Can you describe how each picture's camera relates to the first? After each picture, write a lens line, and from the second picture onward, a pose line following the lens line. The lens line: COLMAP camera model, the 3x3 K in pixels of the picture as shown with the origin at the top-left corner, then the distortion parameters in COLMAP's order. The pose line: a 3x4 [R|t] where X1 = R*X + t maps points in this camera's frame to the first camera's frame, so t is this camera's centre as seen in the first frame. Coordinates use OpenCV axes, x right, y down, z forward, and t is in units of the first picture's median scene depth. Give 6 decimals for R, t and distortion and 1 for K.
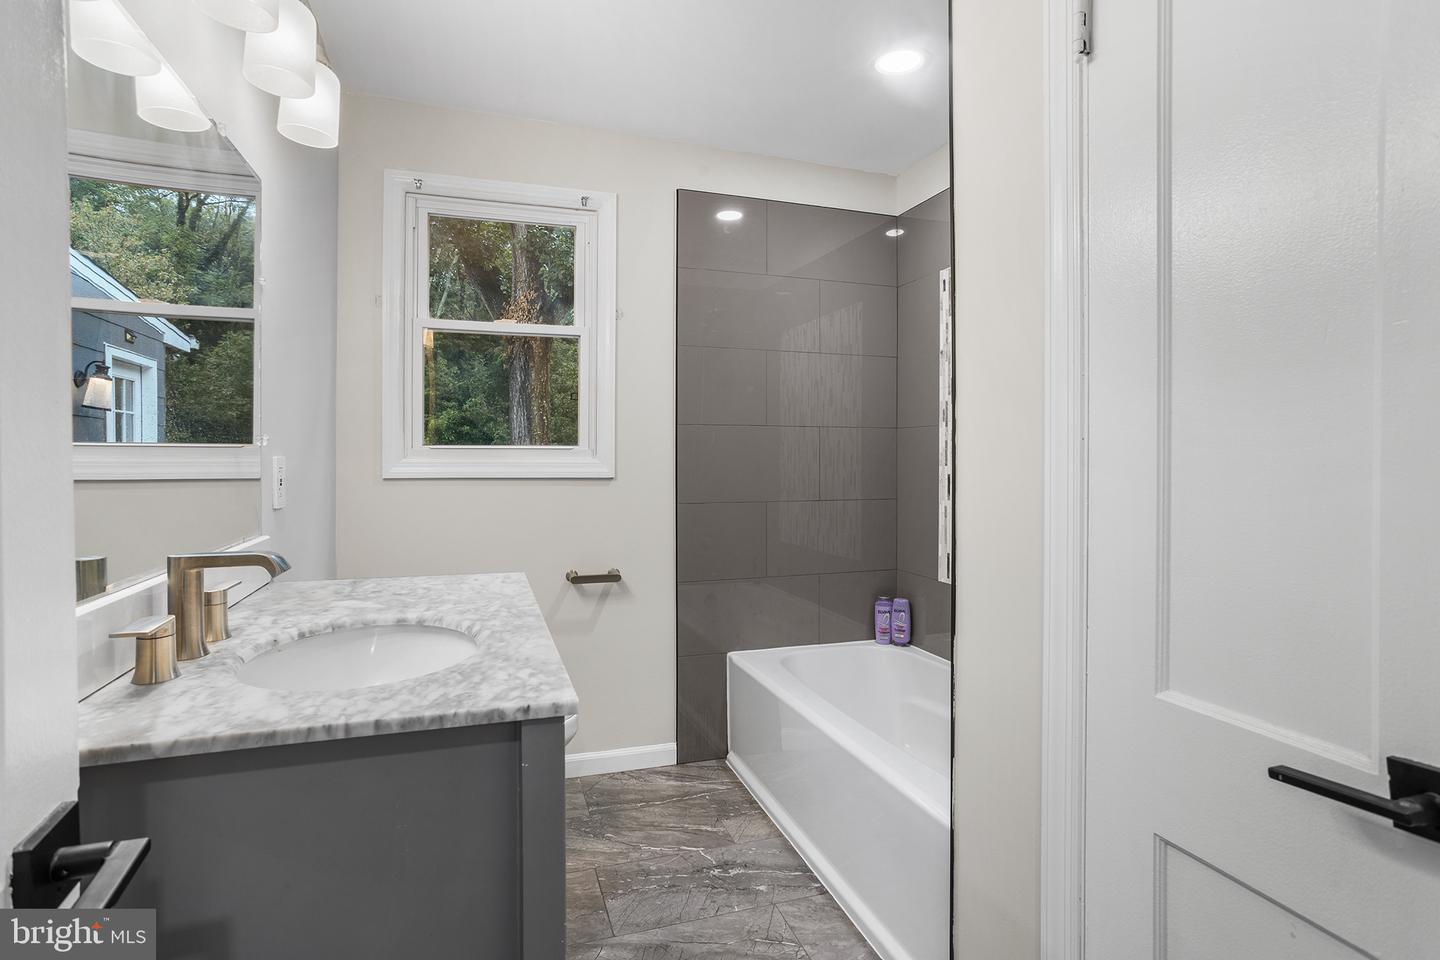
lens RADIAL K [[708.5, 0, 708.1], [0, 708.5, 454.2], [0, 0, 1]] dist [-0.054957, 0.031955]
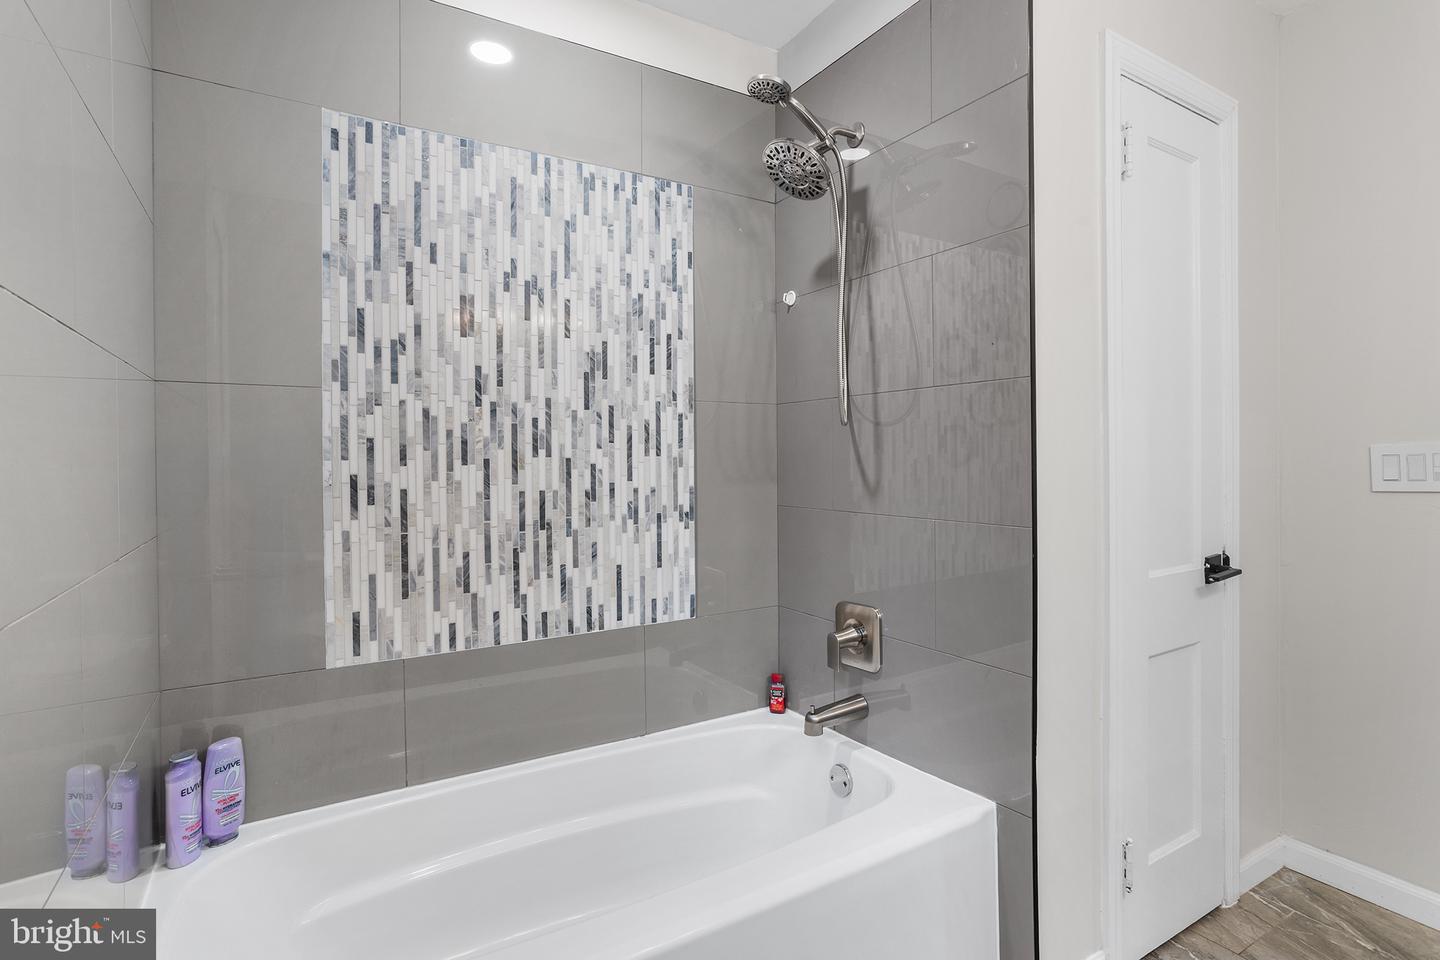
lens RADIAL K [[708.5, 0, 708.1], [0, 708.5, 454.2], [0, 0, 1]] dist [-0.054957, 0.031955]
pose [[-0.226498, -0.004992, 0.973999, -0.274542], [-0.004756, 0.999981, 0.004019, 0.007973], [-0.974000, -0.003722, -0.226517, 0.834550]]
